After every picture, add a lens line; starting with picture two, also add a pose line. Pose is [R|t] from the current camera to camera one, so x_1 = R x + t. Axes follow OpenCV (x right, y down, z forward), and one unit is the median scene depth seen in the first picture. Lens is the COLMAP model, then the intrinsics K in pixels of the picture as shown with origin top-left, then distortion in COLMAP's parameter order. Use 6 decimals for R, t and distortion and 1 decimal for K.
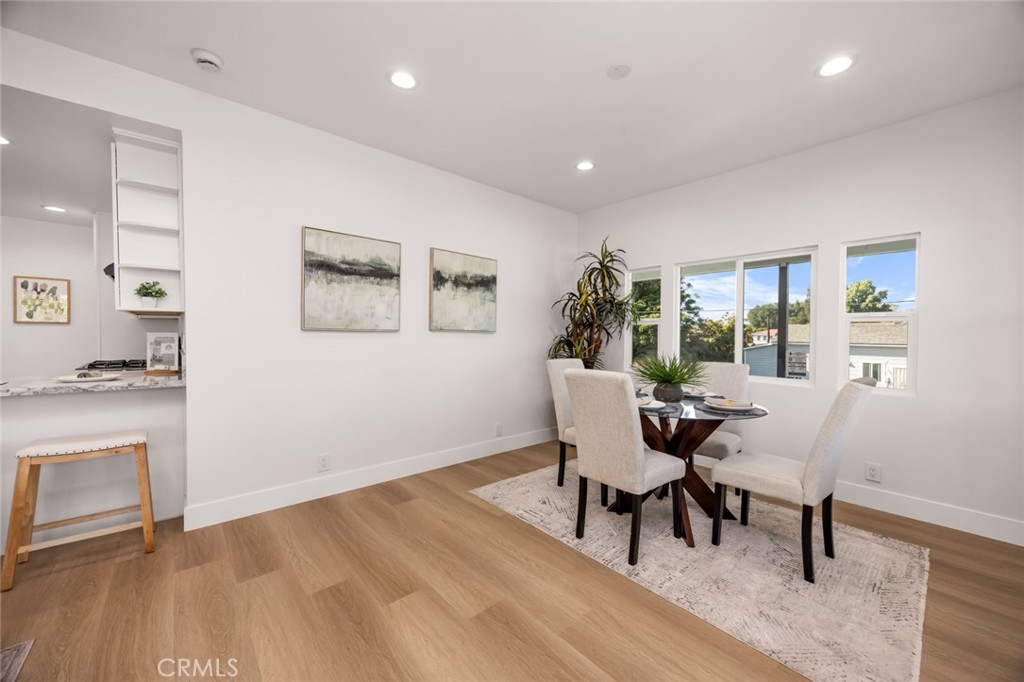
lens RADIAL K [[391.7, 0, 512.0], [0, 391.7, 341.0], [0, 0, 1]] dist [0.000877, 0.000132]
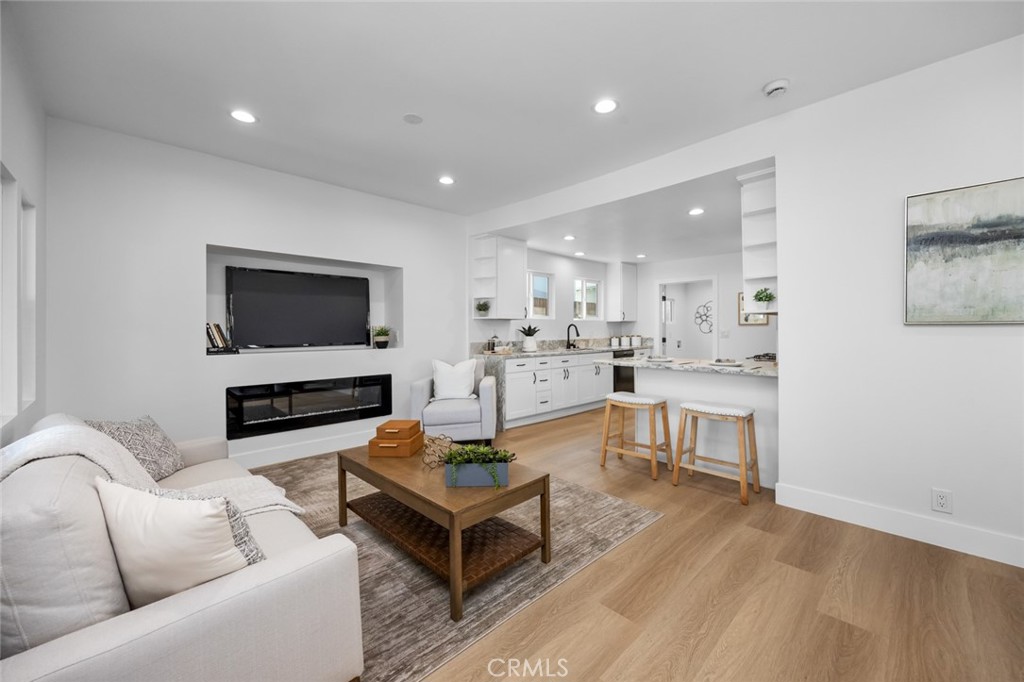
lens RADIAL K [[404.5, 0, 518.7], [0, 404.5, 335.2], [0, 0, 1]] dist [0.000590, 0.000120]
pose [[0.050000, -0.001095, -0.998749, 0.261712], [-0.010217, 0.999947, -0.001607, 0.003504], [0.998697, 0.010285, 0.049986, 0.156734]]
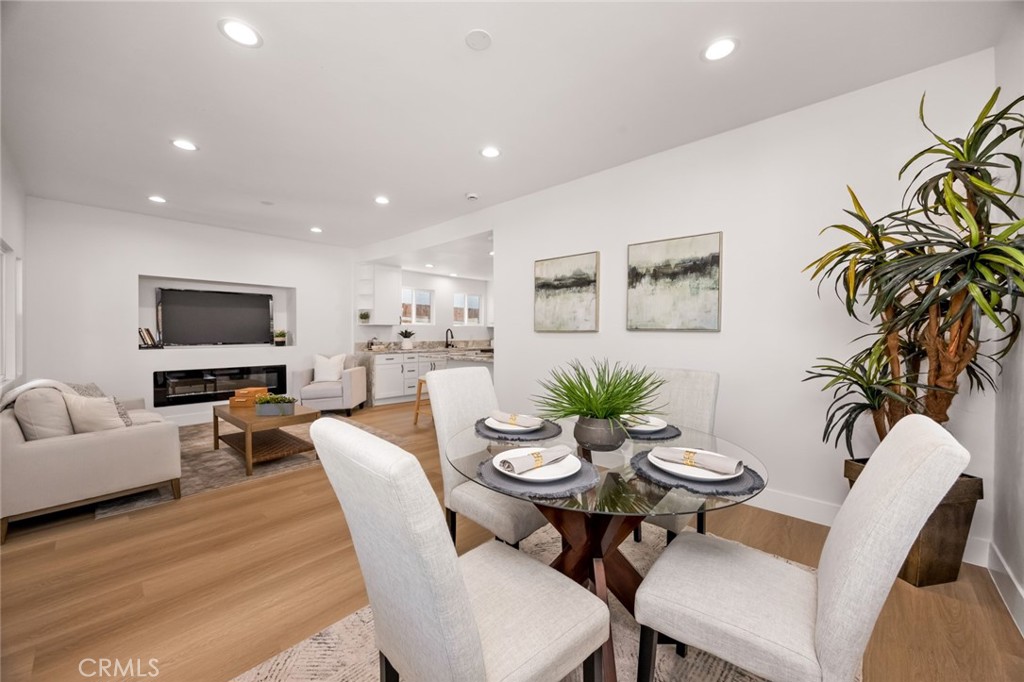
lens RADIAL K [[391.7, 0, 512.0], [0, 391.7, 341.0], [0, 0, 1]] dist [0.000877, 0.000132]
pose [[0.101481, 0.007557, -0.994809, 0.907832], [-0.014703, 0.999873, 0.006095, -0.001944], [0.994729, 0.014008, 0.101579, 0.757814]]
